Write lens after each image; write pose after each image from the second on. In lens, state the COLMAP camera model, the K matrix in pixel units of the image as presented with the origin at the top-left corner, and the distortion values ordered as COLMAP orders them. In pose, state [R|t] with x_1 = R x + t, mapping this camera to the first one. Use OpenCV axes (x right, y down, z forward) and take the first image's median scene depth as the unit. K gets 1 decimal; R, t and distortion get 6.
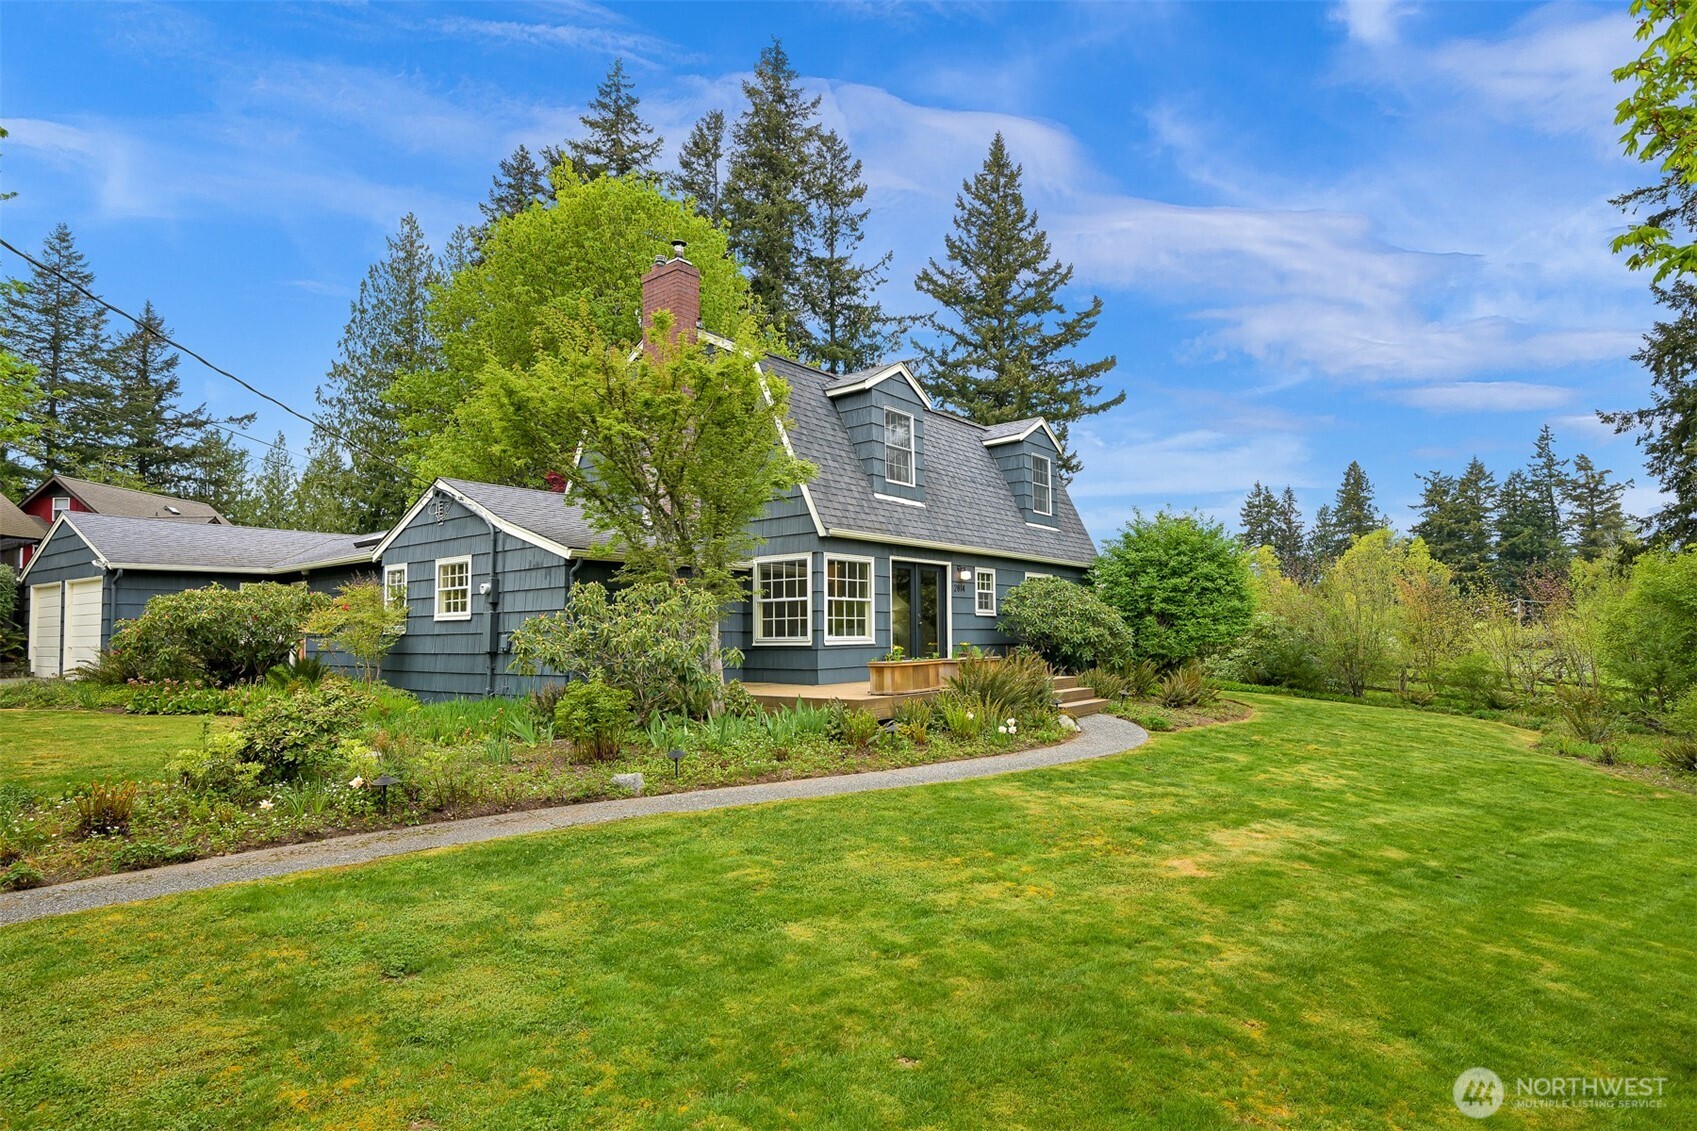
lens RADIAL K [[868.3, 0, 855.2], [0, 868.3, 593.8], [0, 0, 1]] dist [-0.020663, -0.000154]
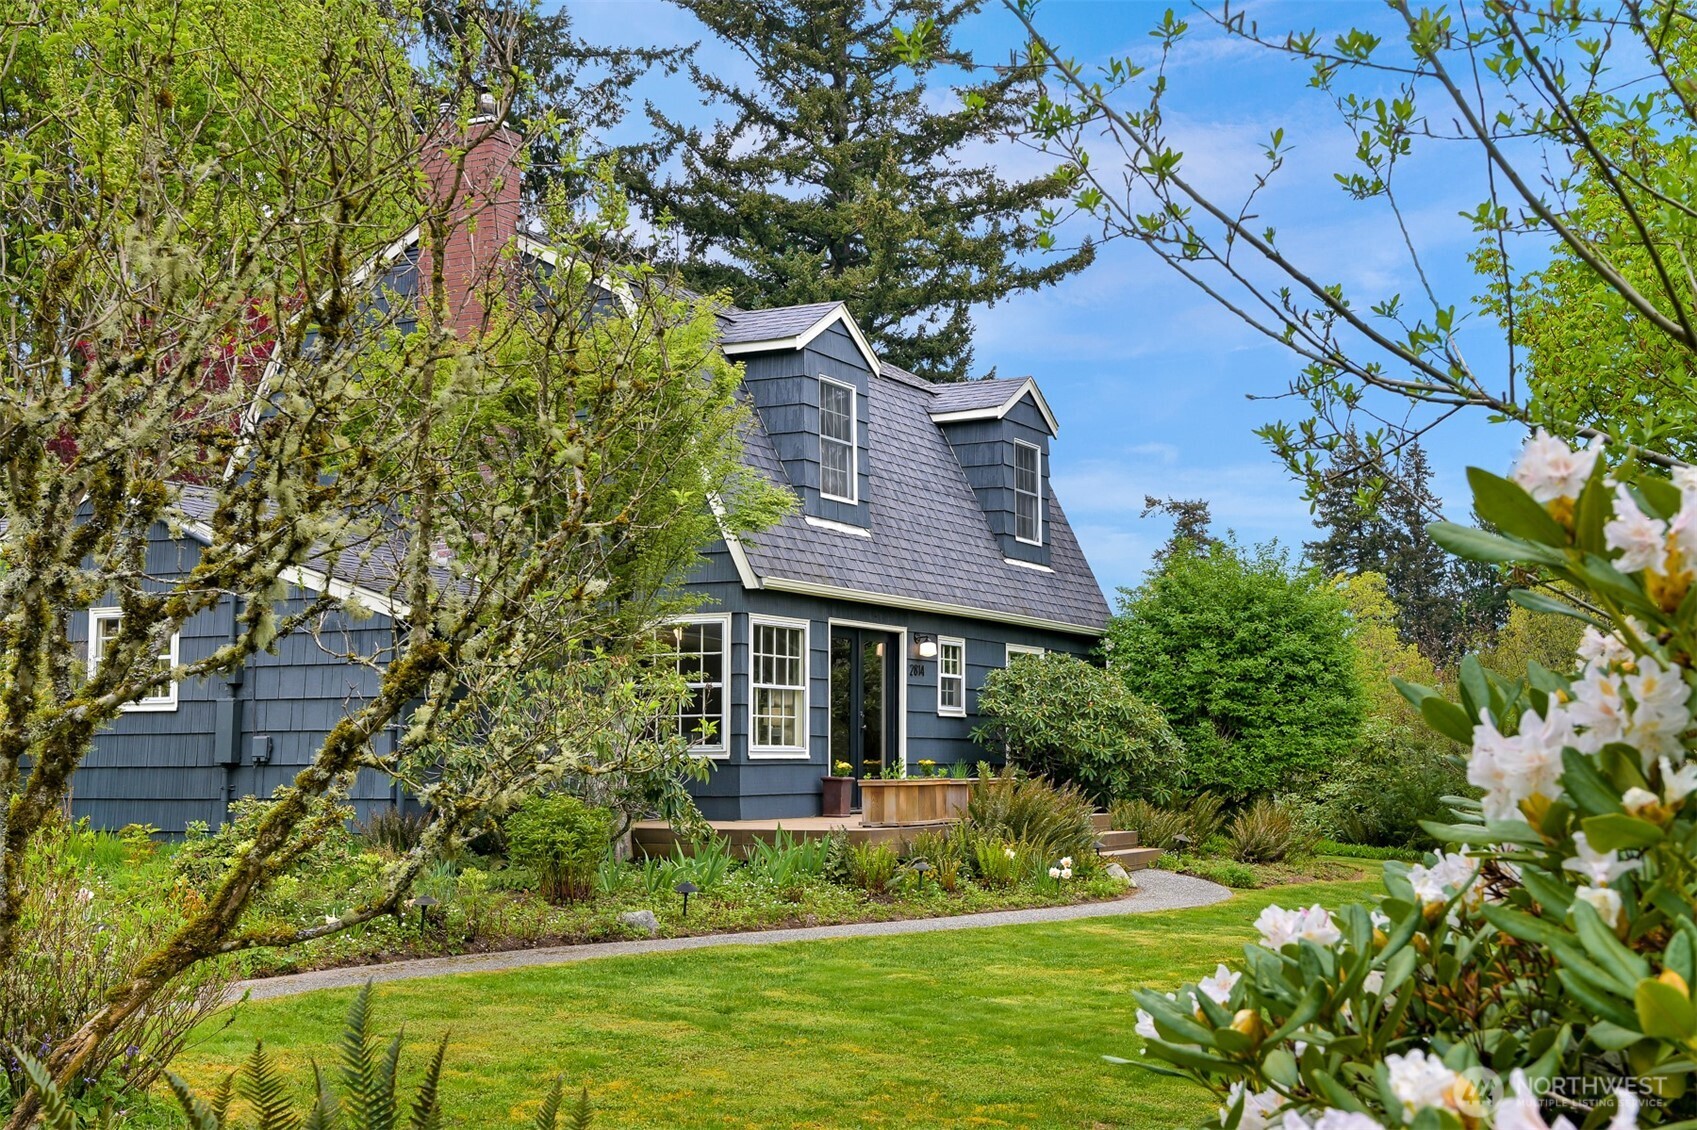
lens RADIAL K [[2204.8, 0, 849.6], [0, 2204.8, 562.7], [0, 0, 1]] dist [-0.053621, 0.000000]
pose [[0.976979, 0.027757, 0.211523, -0.226868], [-0.017930, 0.998675, -0.048237, -0.005797], [-0.212582, 0.043334, 0.976182, -0.443244]]
